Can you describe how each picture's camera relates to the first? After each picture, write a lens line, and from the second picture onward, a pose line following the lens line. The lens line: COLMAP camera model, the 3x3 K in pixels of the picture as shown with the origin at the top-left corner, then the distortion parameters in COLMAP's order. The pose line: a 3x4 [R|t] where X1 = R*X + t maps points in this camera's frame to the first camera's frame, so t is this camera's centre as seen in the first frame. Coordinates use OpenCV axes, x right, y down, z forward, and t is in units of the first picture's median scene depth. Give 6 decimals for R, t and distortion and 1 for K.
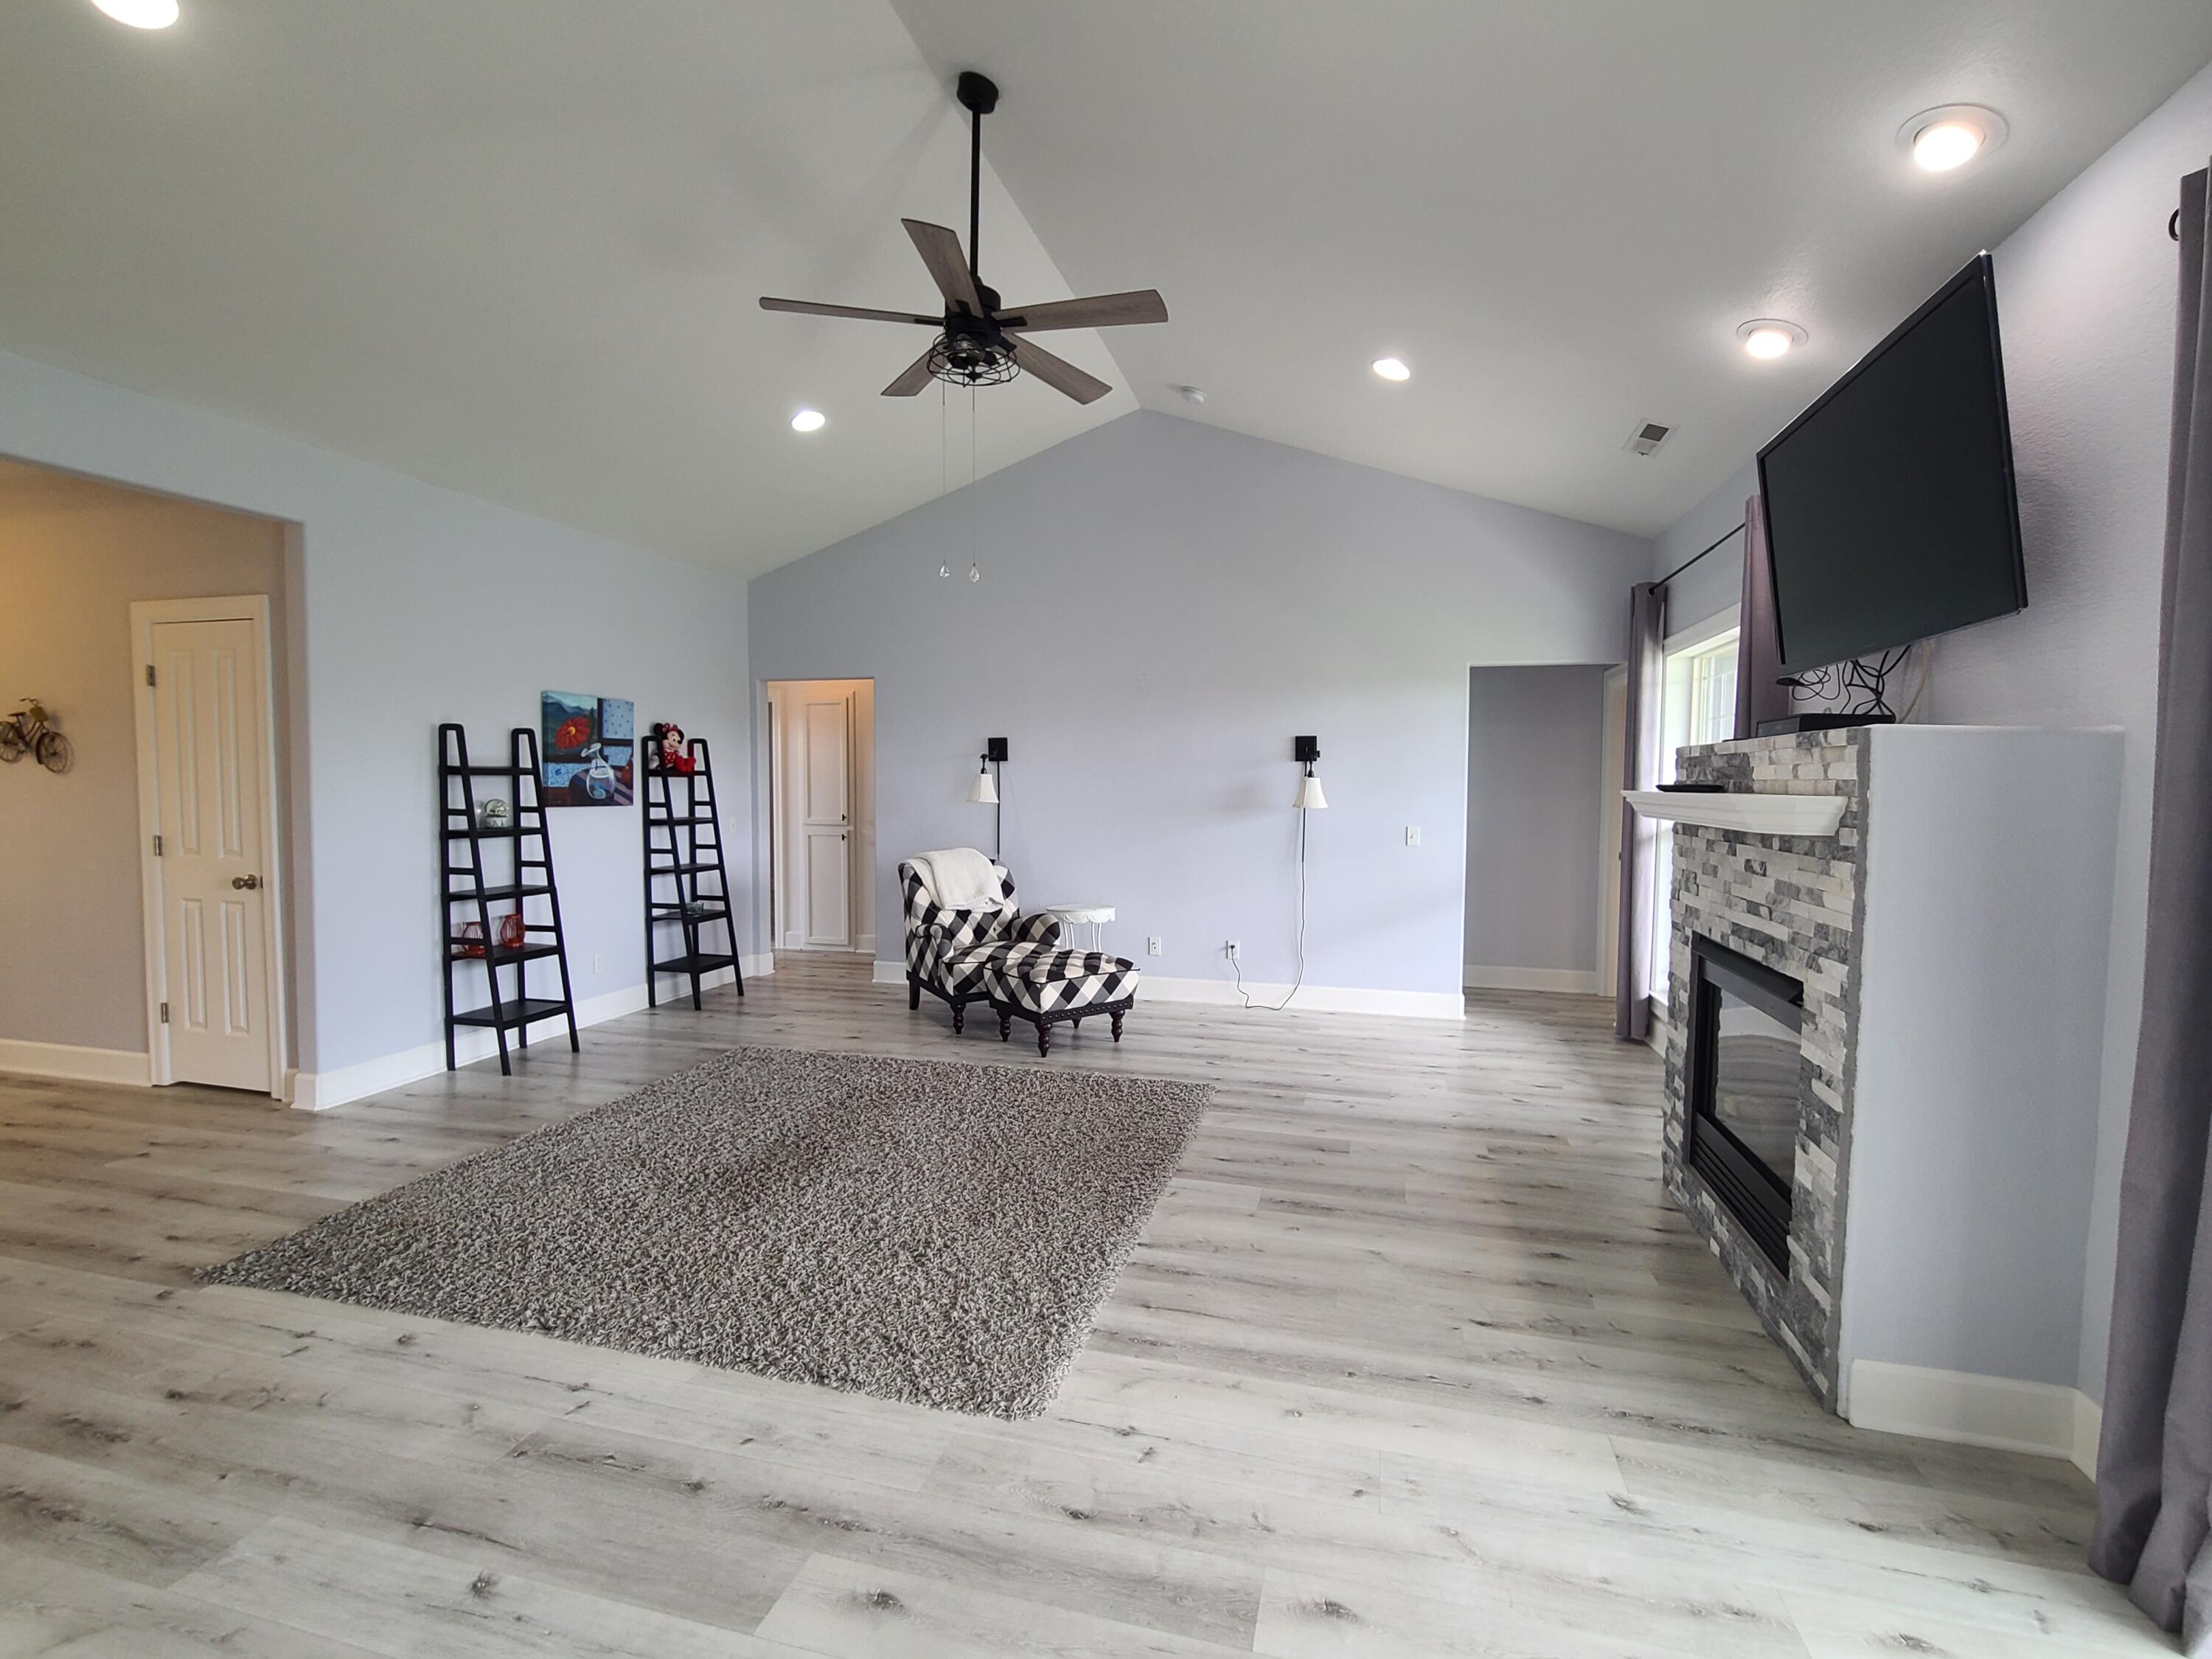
lens RADIAL K [[995.1, 0, 1134.3], [0, 995.1, 822.6], [0, 0, 1]] dist [-0.000338, -0.000018]
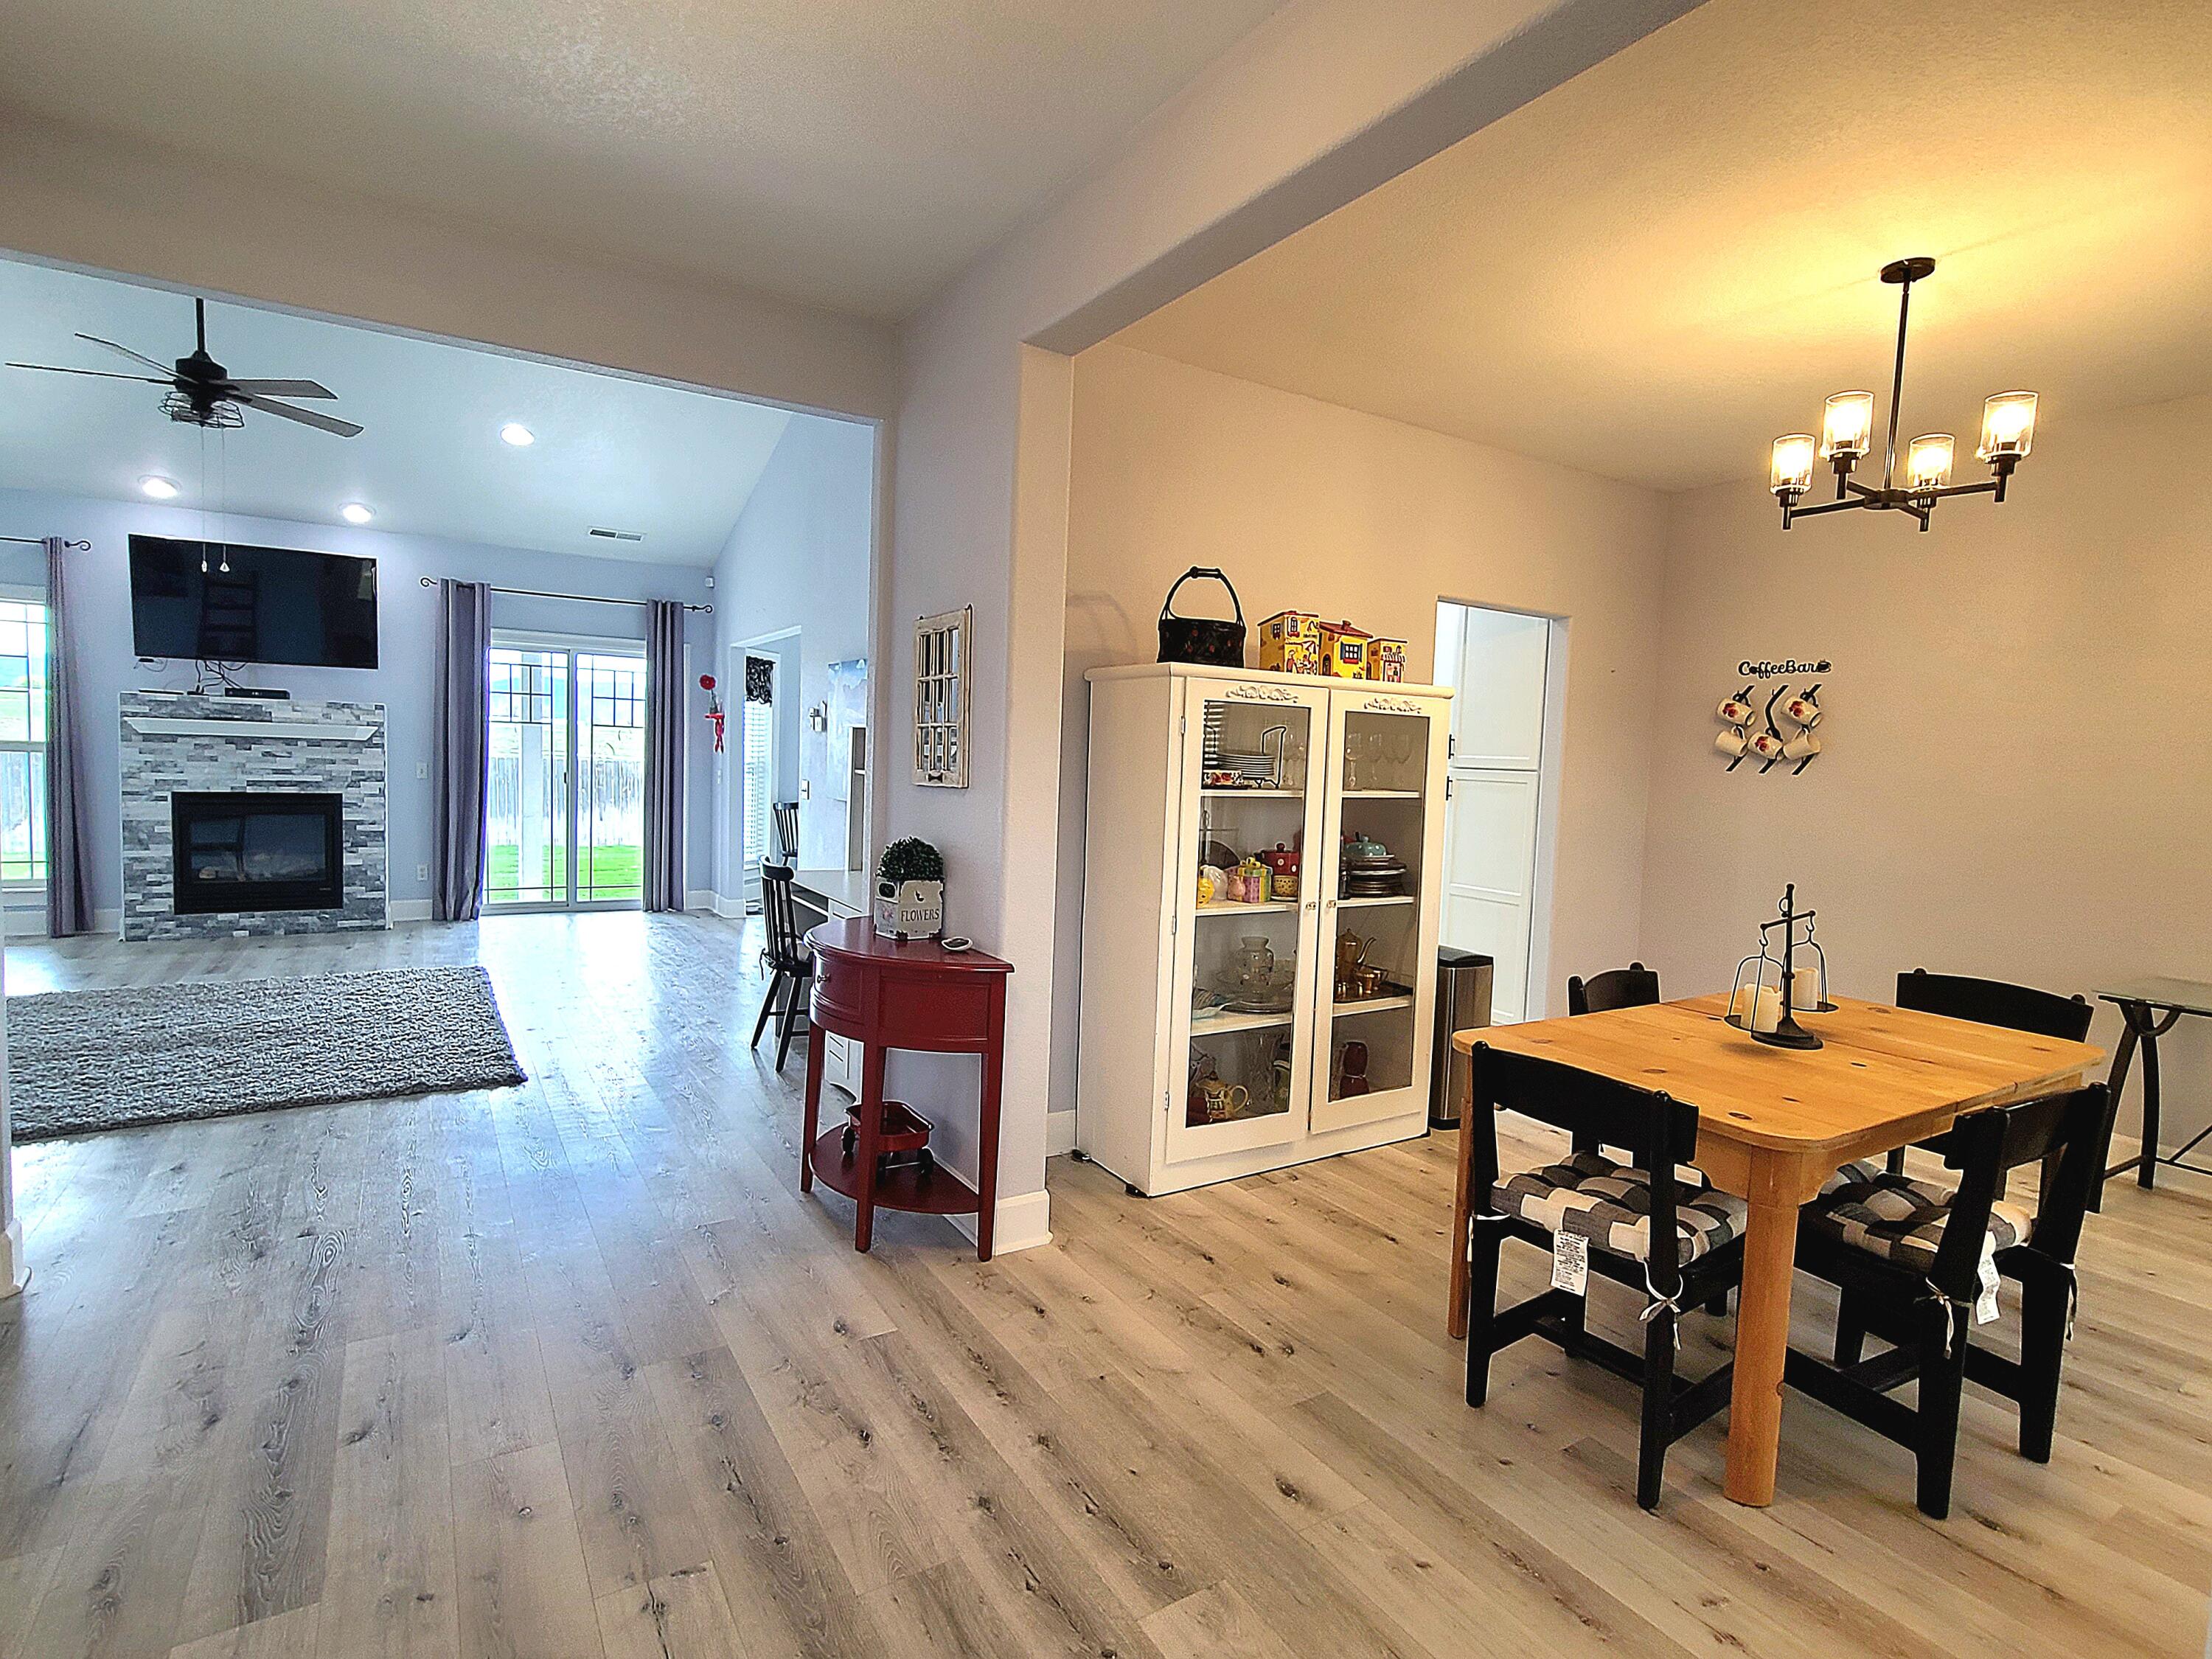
lens RADIAL K [[1097.8, 0, 1106.0], [0, 1097.8, 829.5], [0, 0, 1]] dist [-0.000470, 0.000528]
pose [[-0.718976, -0.081911, 0.690191, -2.288672], [-0.012096, 0.994355, 0.105408, -0.067034], [-0.694930, 0.067437, -0.715908, 1.331808]]
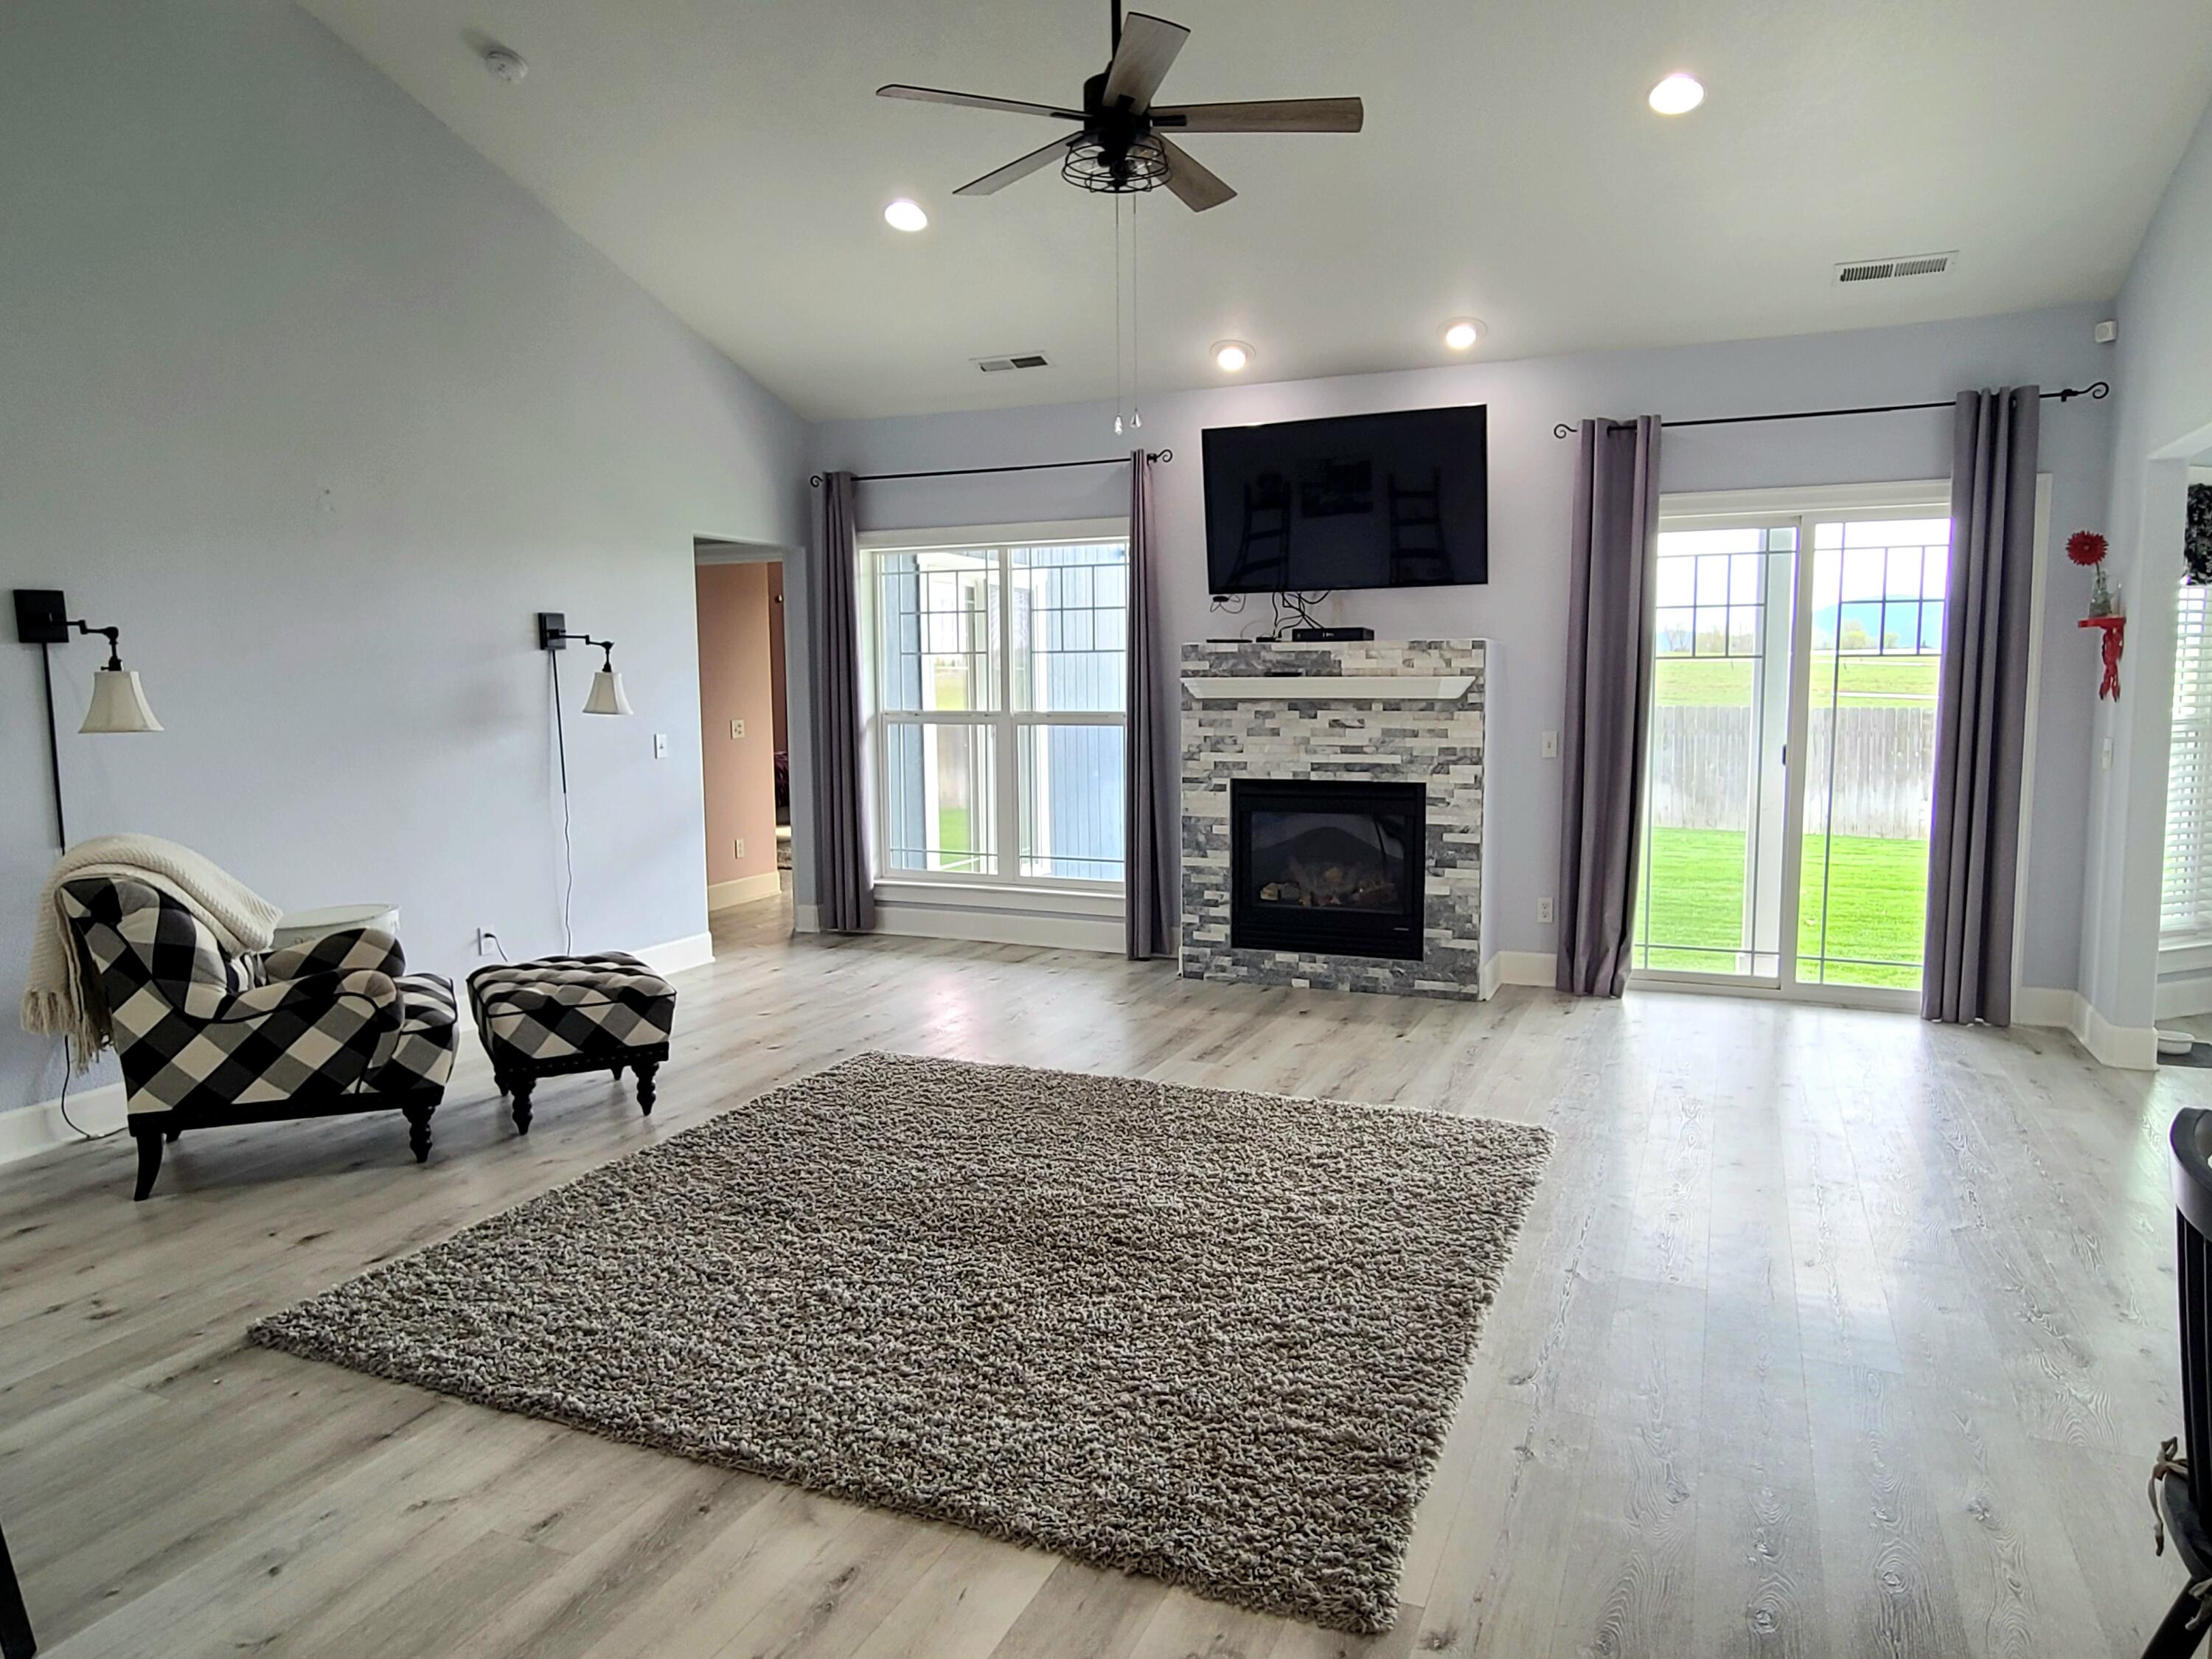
lens RADIAL K [[1420.9, 0, 1106.0], [0, 1420.9, 829.5], [0, 0, 1]] dist [-0.008025, 0.000338]
pose [[0.163471, -0.113528, 0.979994, -1.468236], [0.051808, 0.992974, 0.106389, -0.042632], [-0.985187, 0.033380, 0.168204, 0.885682]]
